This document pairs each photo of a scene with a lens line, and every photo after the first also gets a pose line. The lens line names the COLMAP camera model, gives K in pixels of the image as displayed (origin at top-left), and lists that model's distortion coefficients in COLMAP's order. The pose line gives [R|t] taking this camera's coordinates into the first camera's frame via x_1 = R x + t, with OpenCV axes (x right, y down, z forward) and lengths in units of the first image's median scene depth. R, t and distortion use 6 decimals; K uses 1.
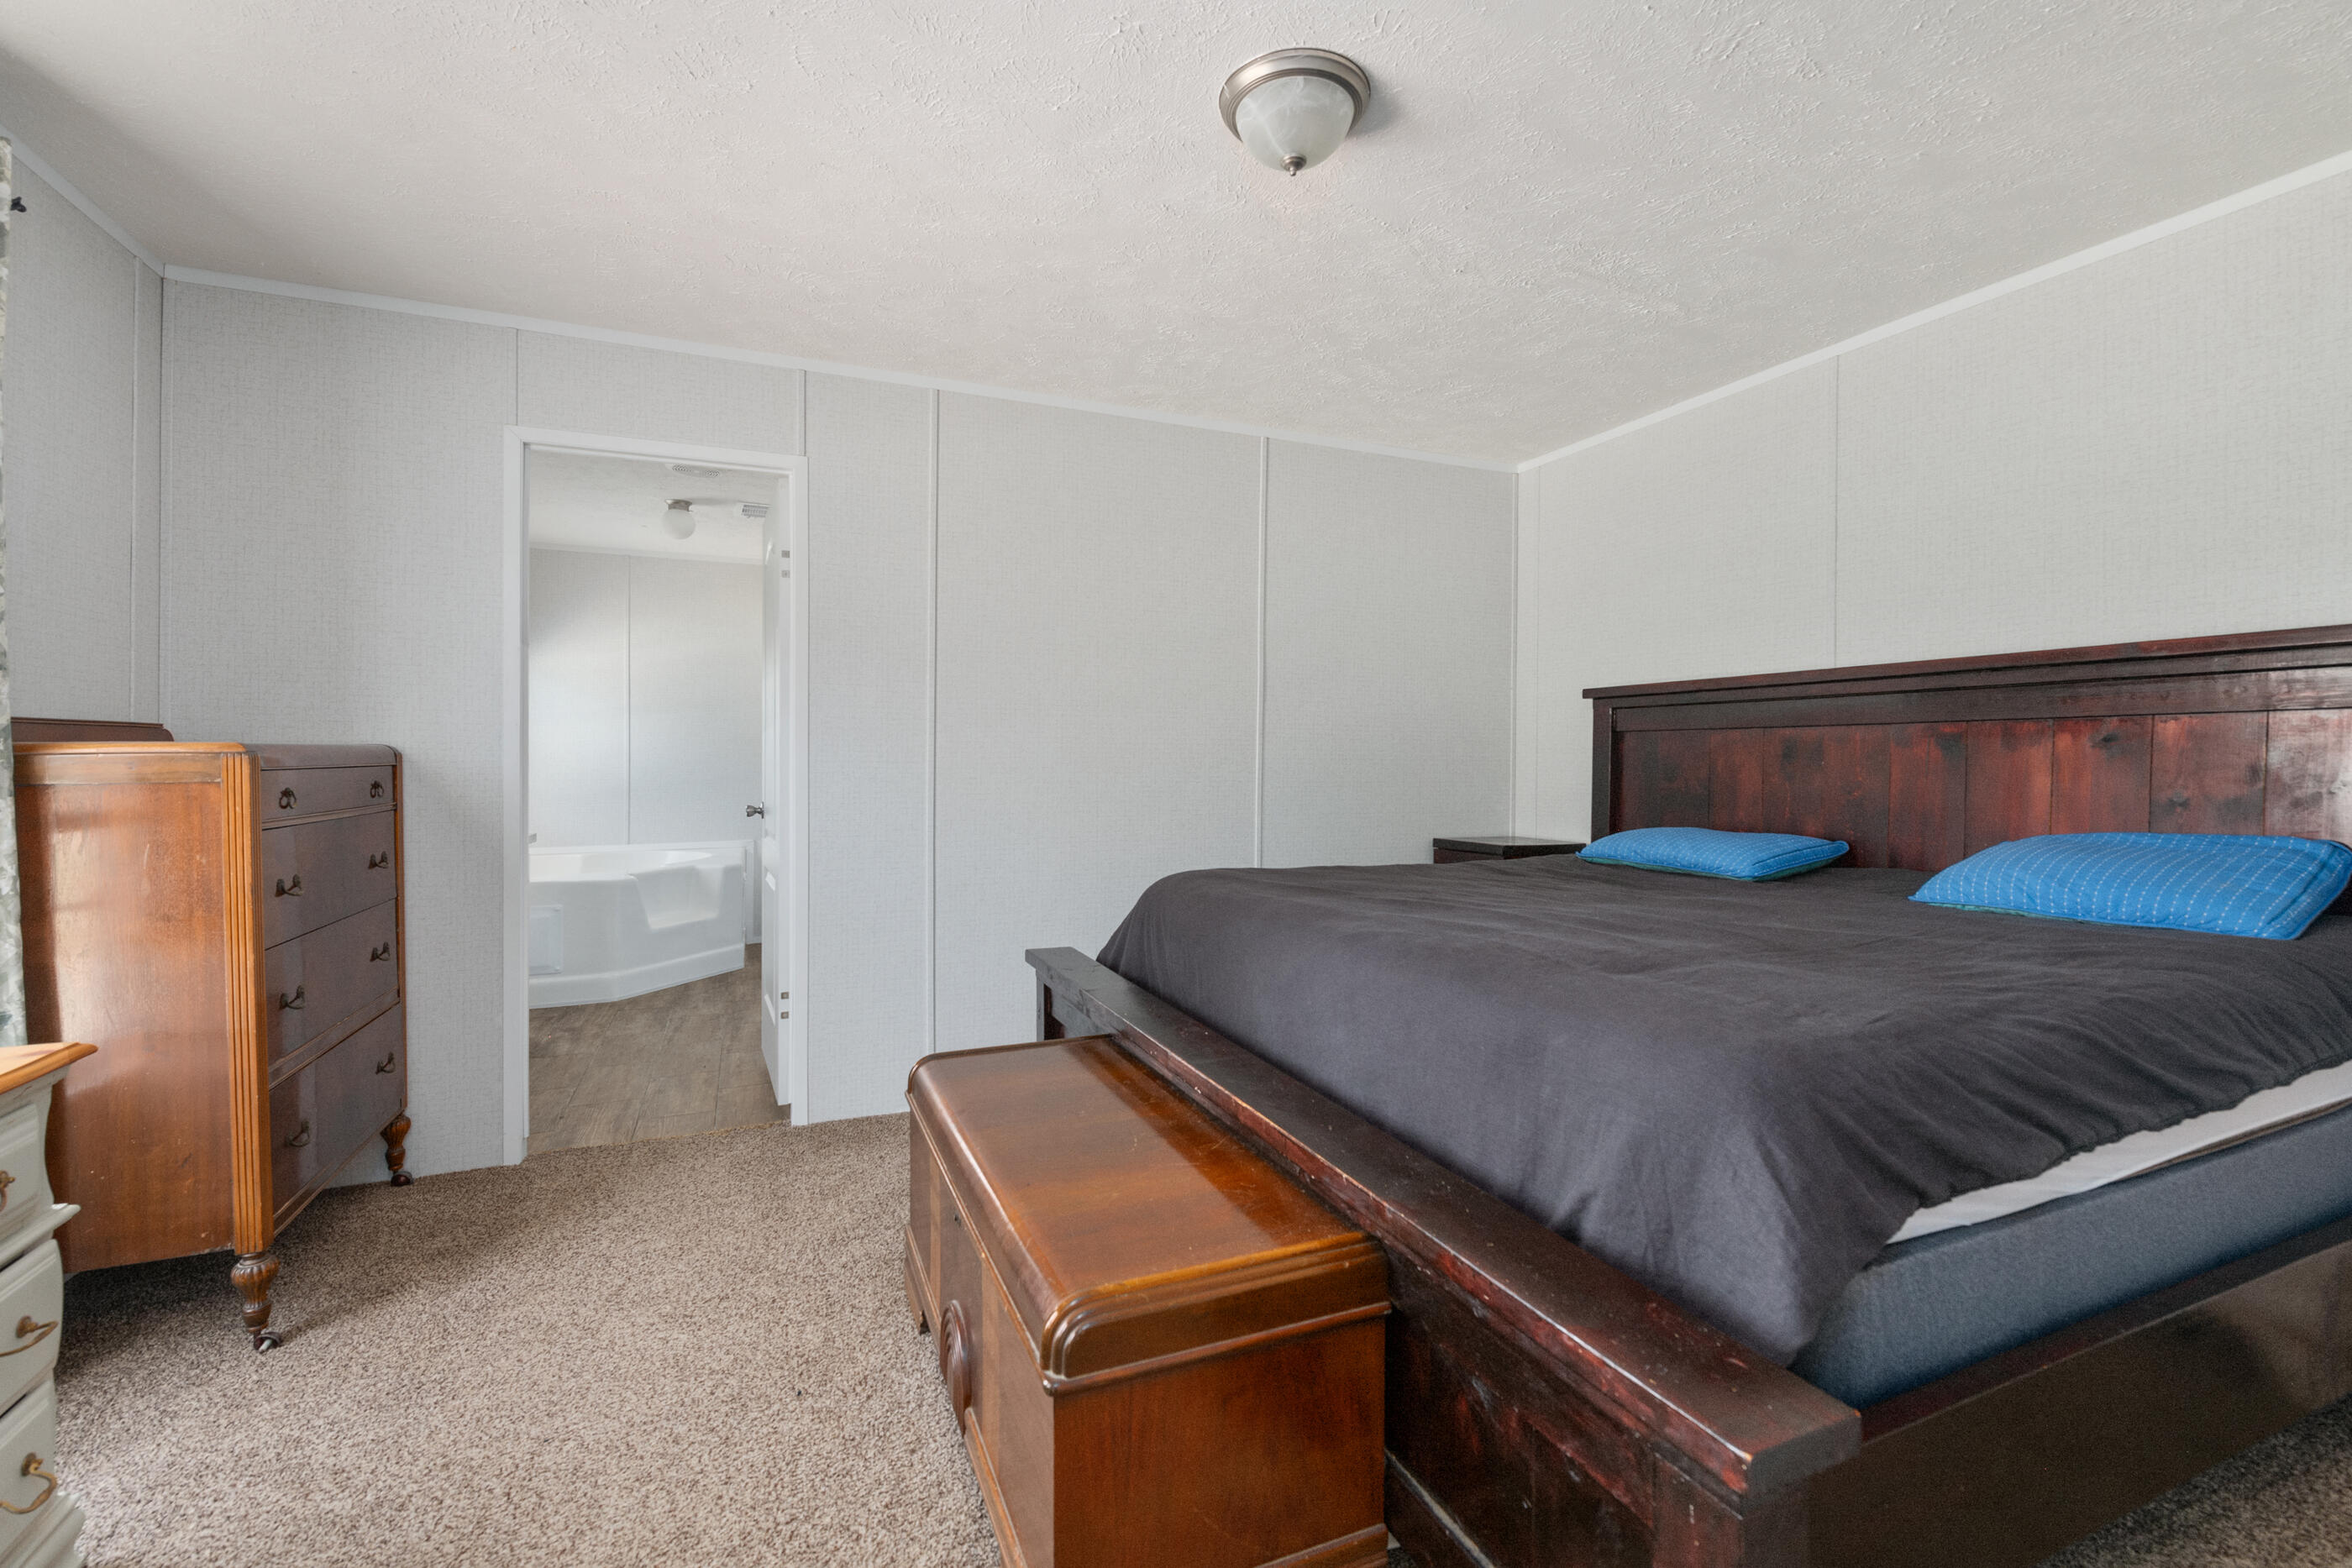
lens RADIAL K [[943.2, 0, 1175.1], [0, 943.2, 772.2], [0, 0, 1]] dist [-0.017438, -0.000827]
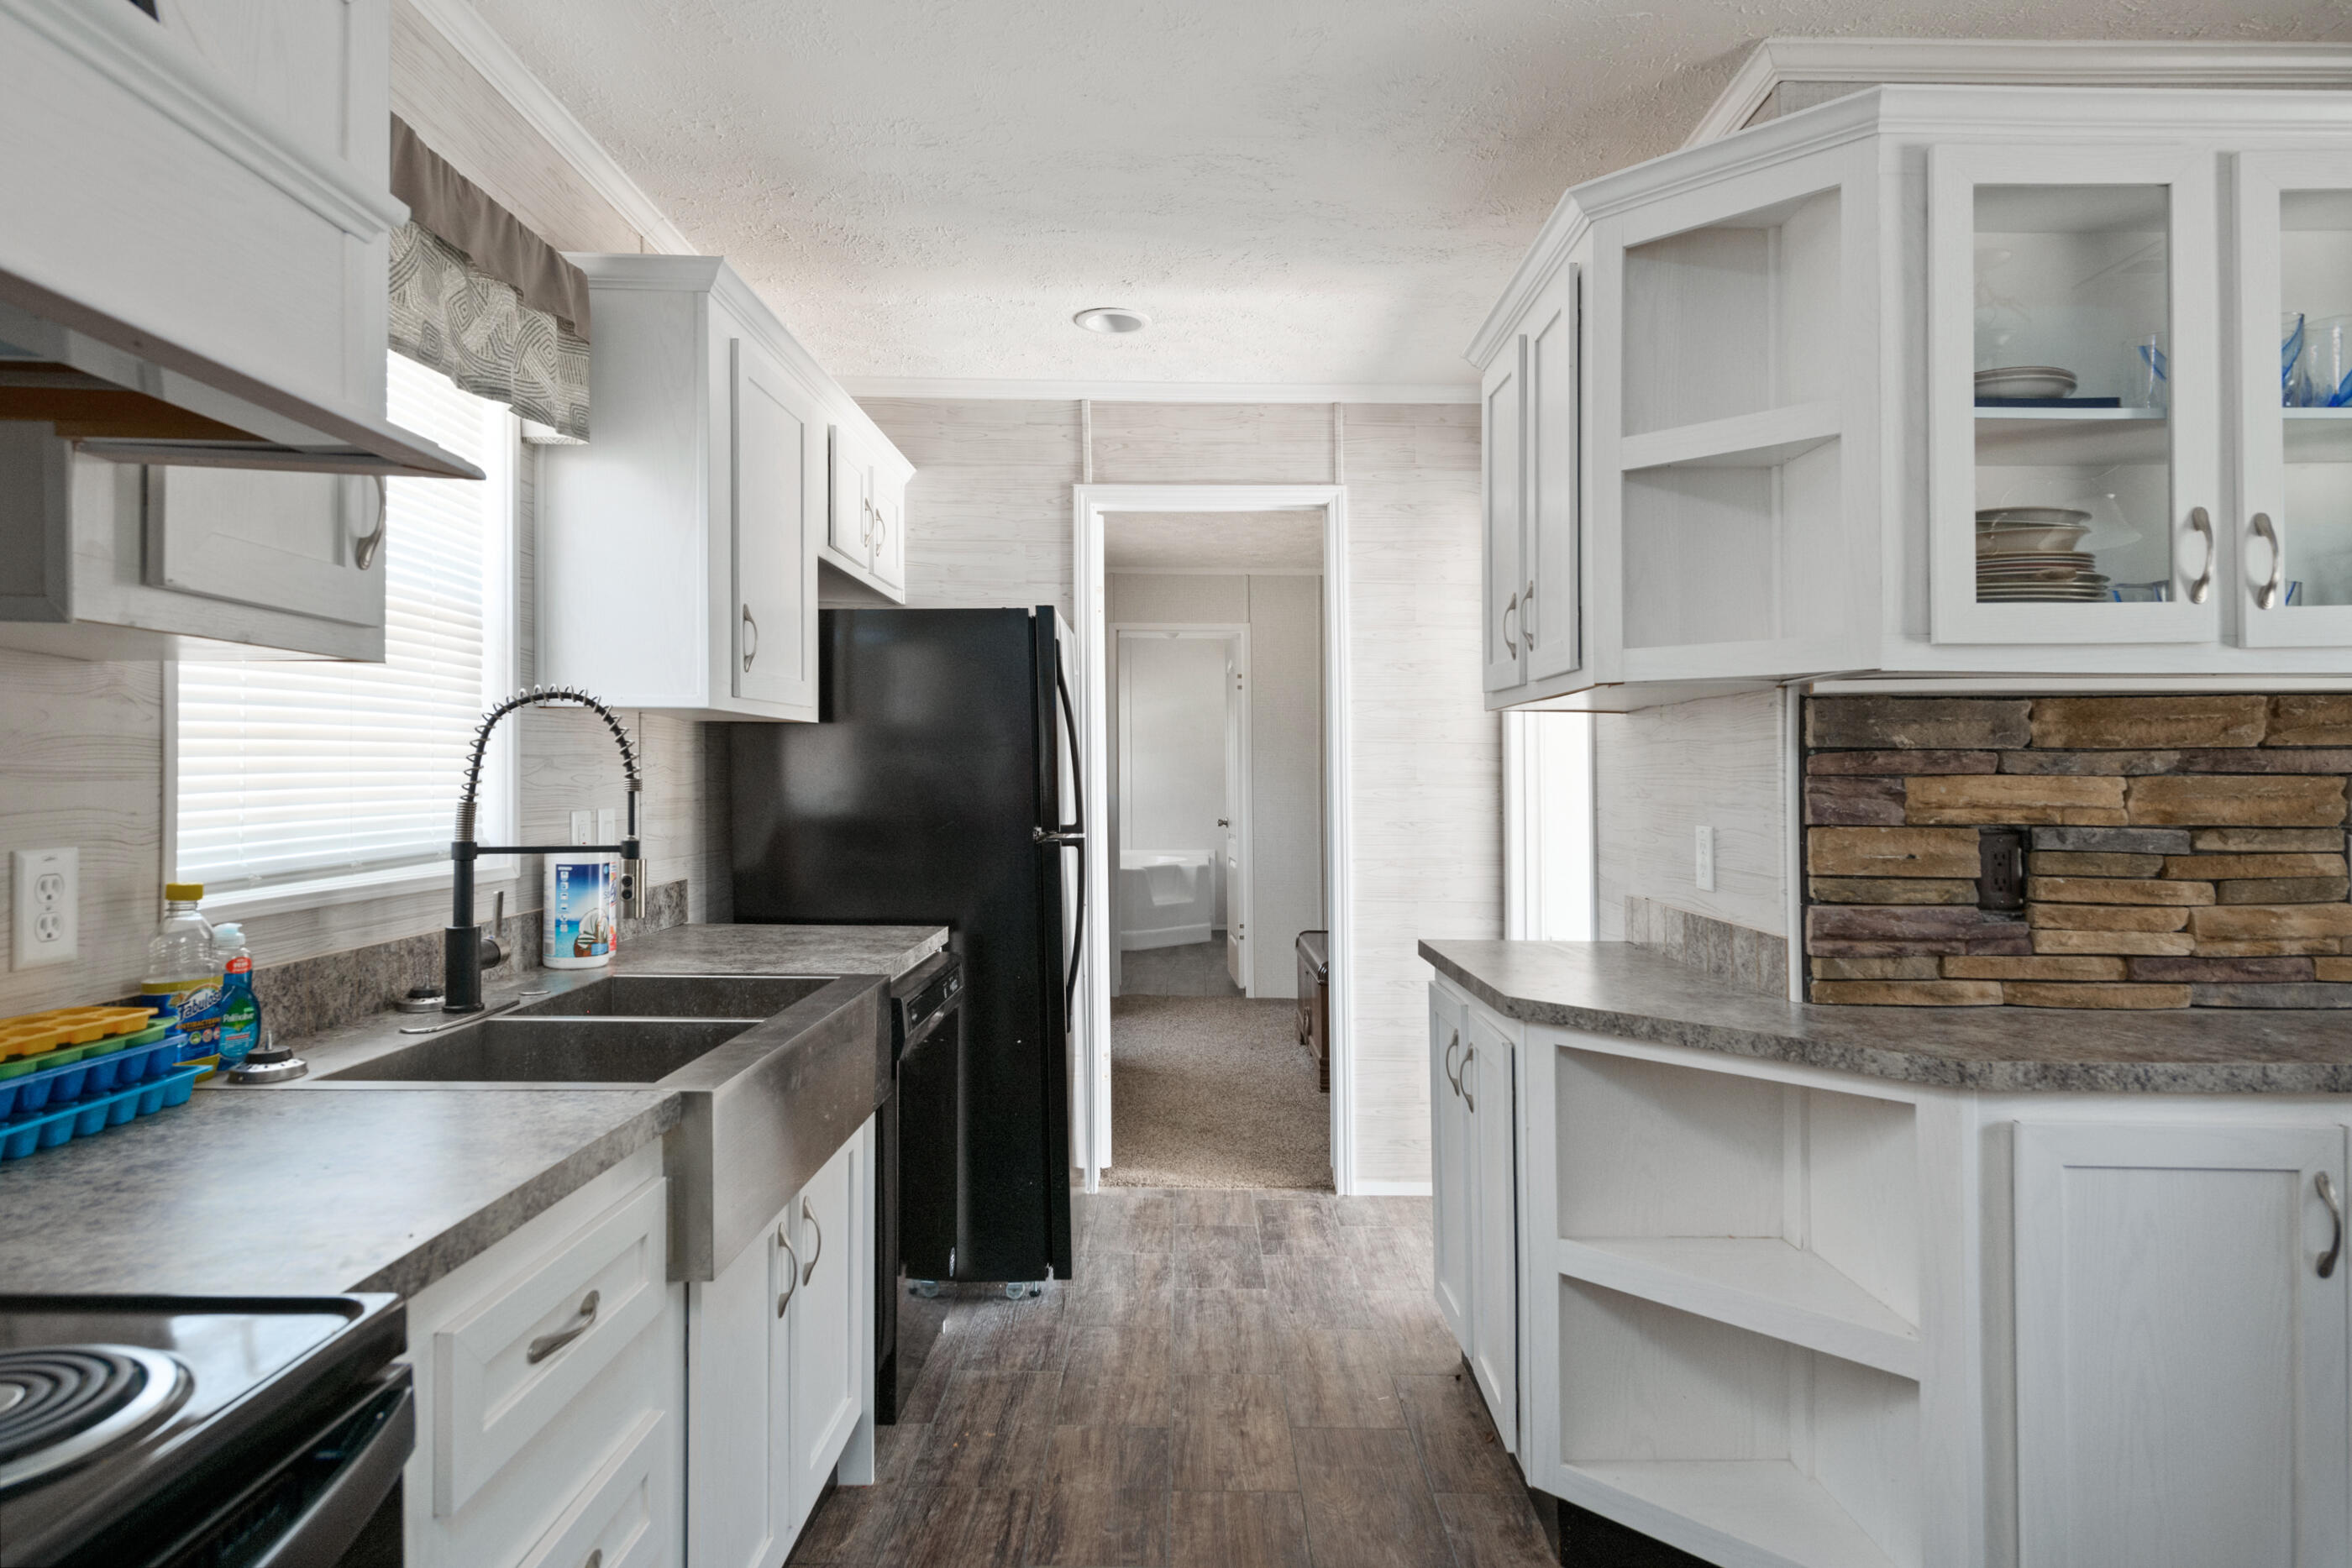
lens RADIAL K [[1376.7, 0, 1170.1], [0, 1376.7, 758.5], [0, 0, 1]] dist [0.001468, 0.000314]
pose [[0.908683, -0.020549, -0.416980, 0.398352], [0.010240, 0.999584, -0.026946, -0.006709], [0.417360, 0.020215, 0.908516, -1.028294]]
